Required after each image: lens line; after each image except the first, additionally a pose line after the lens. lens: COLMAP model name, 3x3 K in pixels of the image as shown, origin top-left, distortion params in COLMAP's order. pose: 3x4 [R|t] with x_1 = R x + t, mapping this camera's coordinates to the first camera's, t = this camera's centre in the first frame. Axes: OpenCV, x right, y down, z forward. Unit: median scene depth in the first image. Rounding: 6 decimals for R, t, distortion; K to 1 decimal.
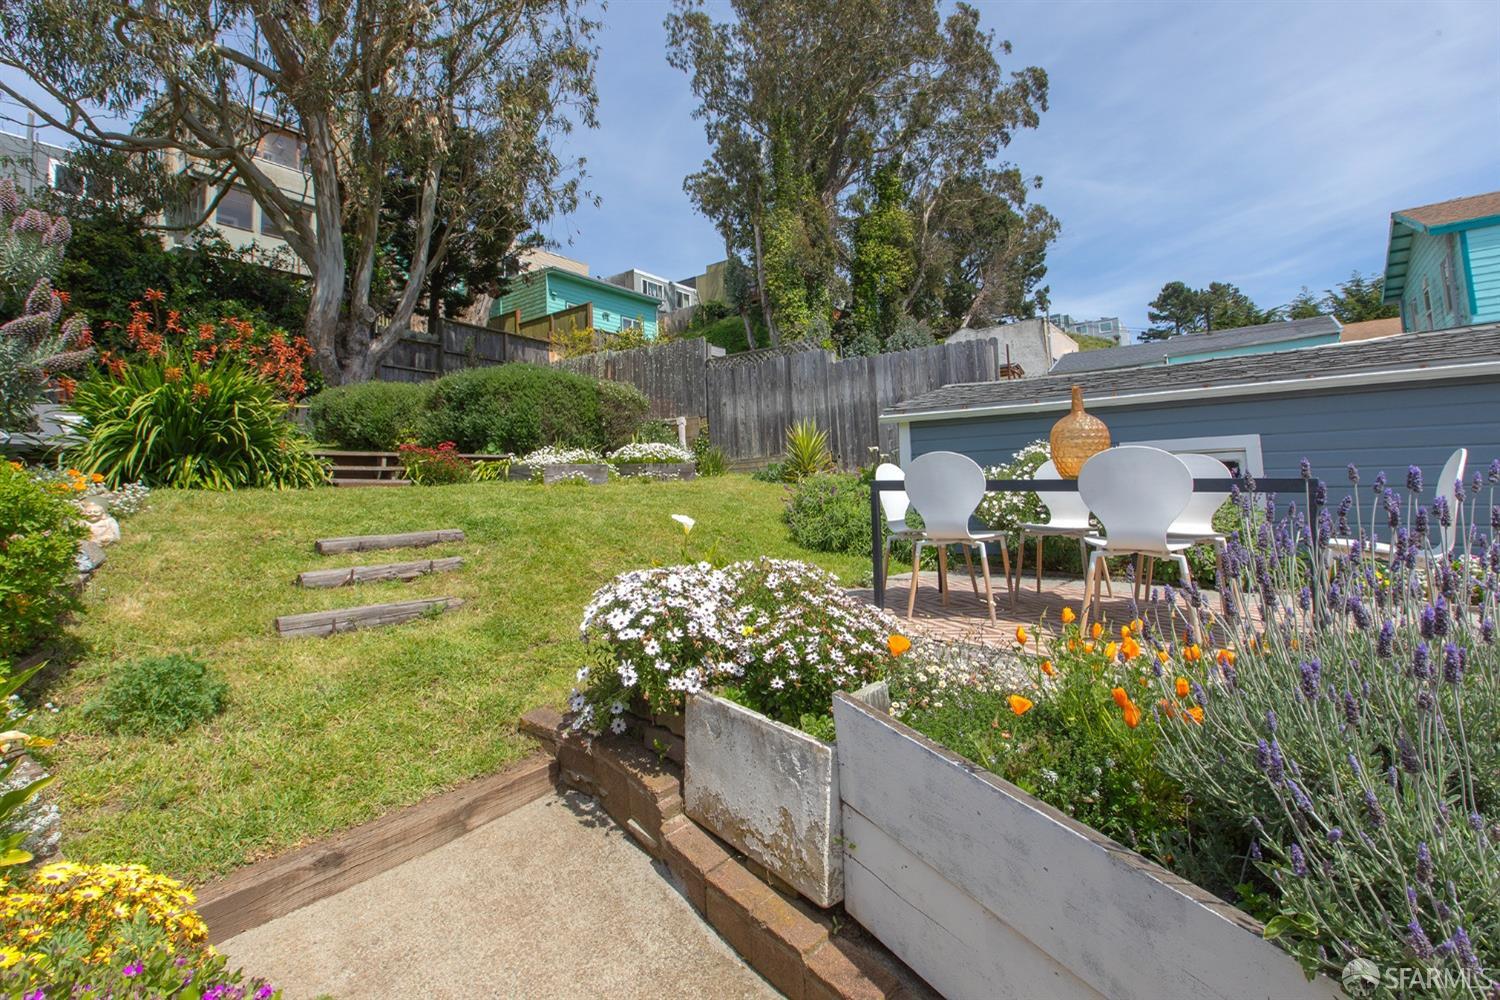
lens RADIAL K [[687.9, 0, 756.3], [0, 687.9, 454.4], [0, 0, 1]] dist [0.003982, -0.001791]
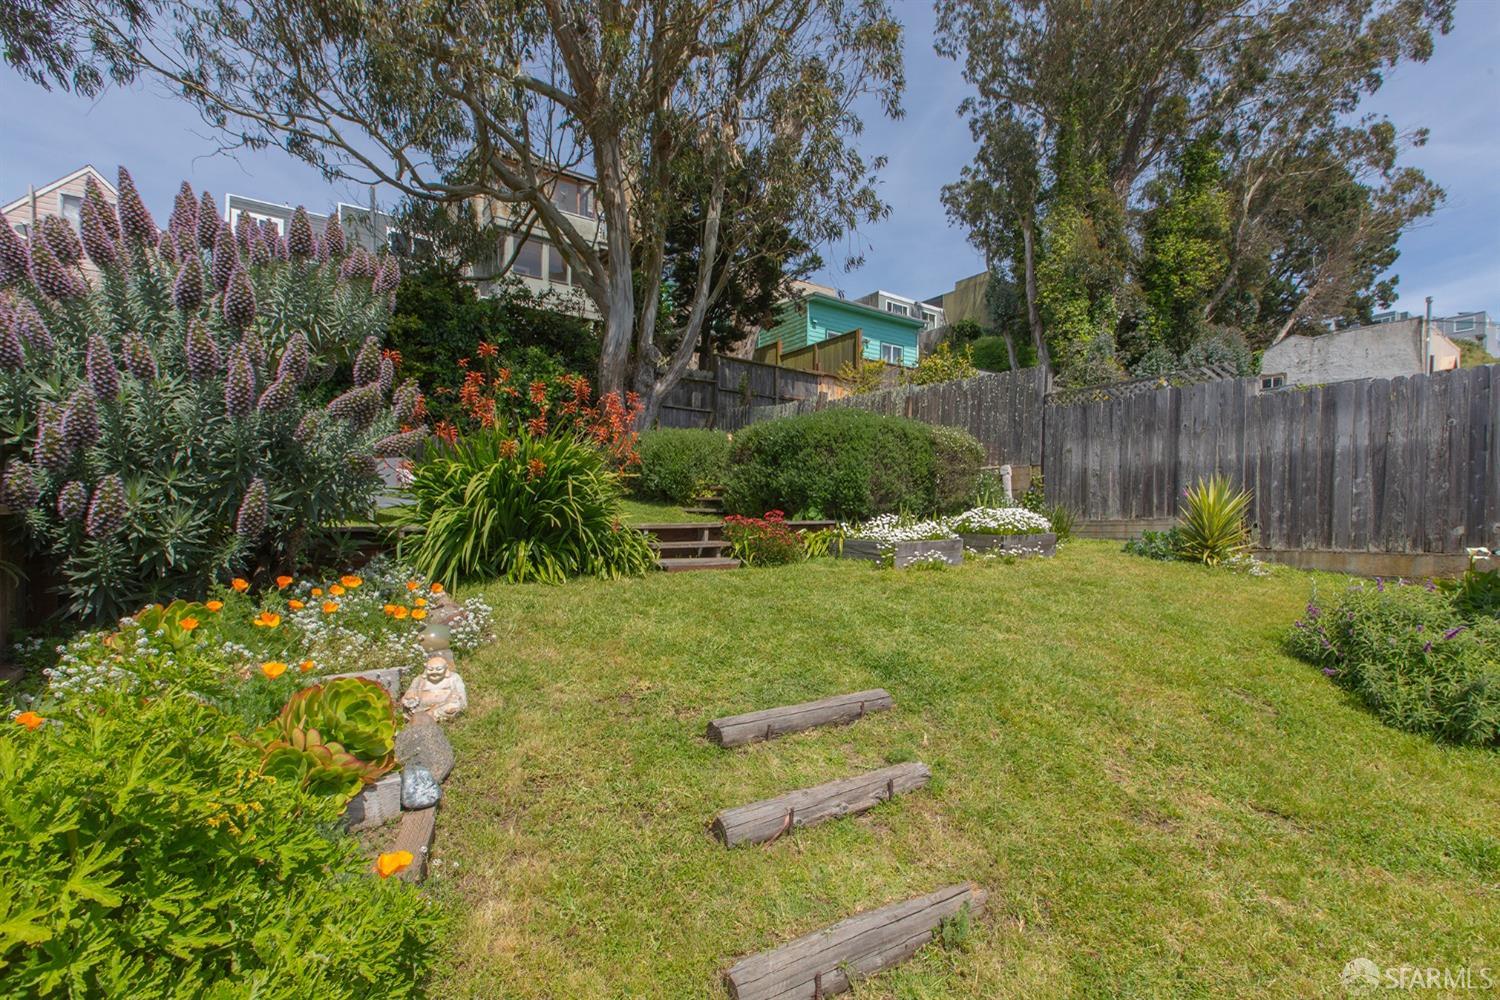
lens RADIAL K [[687.9, 0, 777.1], [0, 687.9, 528.6], [0, 0, 1]] dist [0.003982, -0.001791]
pose [[0.956679, 0.029430, -0.289652, -0.112995], [-0.009252, 0.997448, 0.070789, -0.030076], [0.290997, -0.065043, 0.954511, 0.115921]]
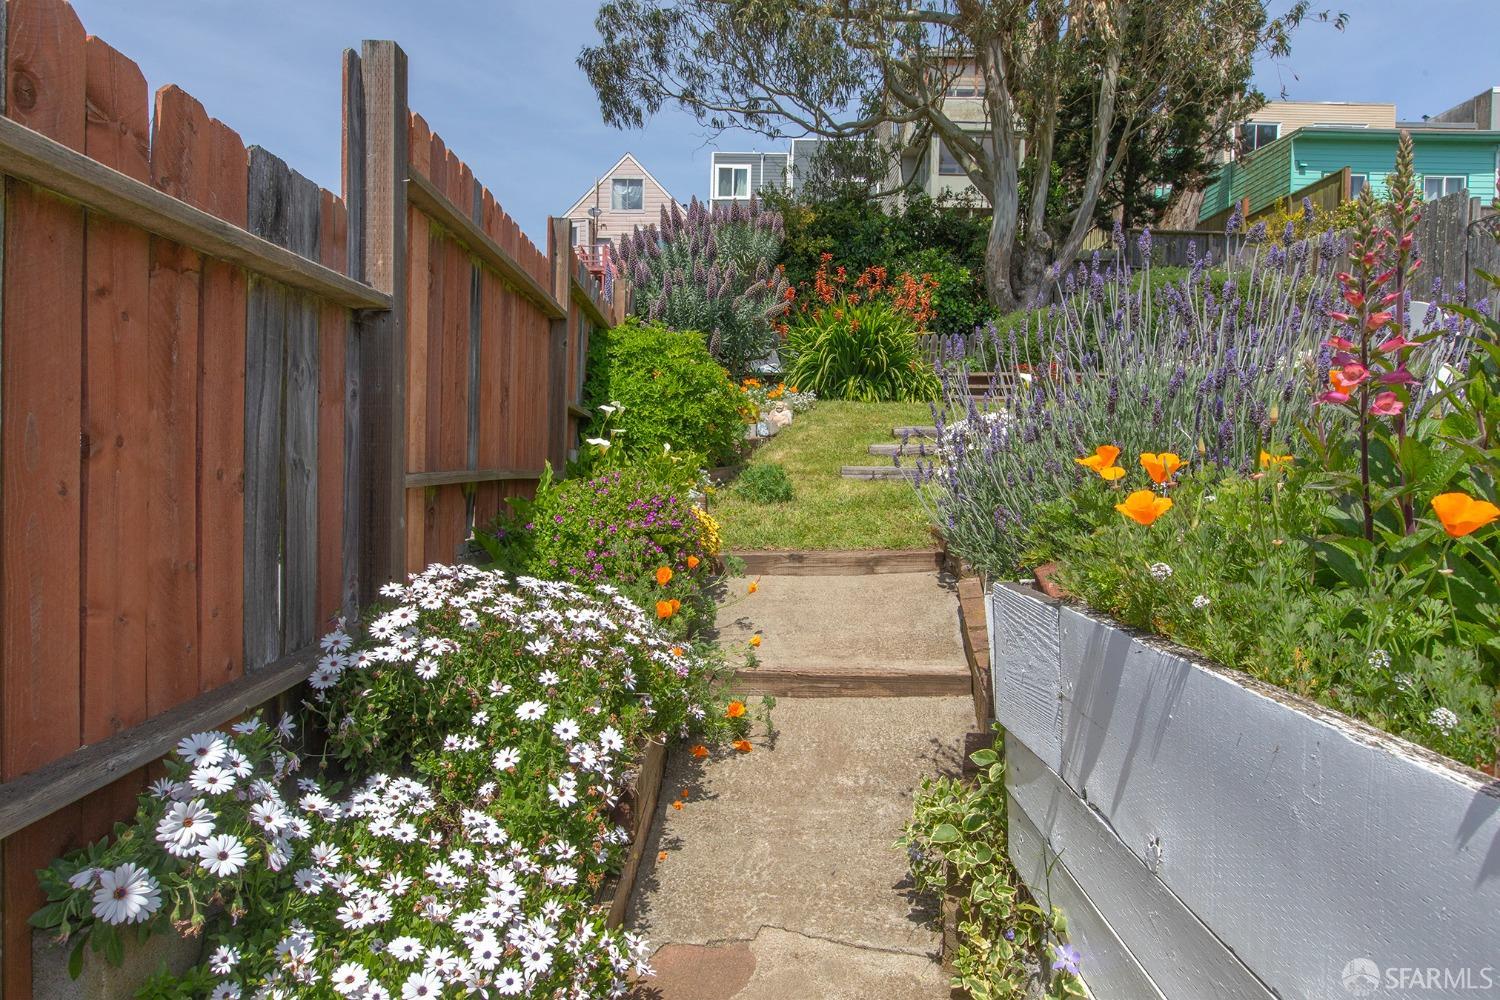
lens RADIAL K [[835.7, 0, 733.8], [0, 835.7, 483.6], [0, 0, 1]] dist [-0.002358, -0.000286]
pose [[0.595503, 0.060815, -0.801048, 0.130685], [0.017543, 0.995908, 0.088650, 0.023704], [0.803162, -0.066844, 0.591999, -0.054633]]
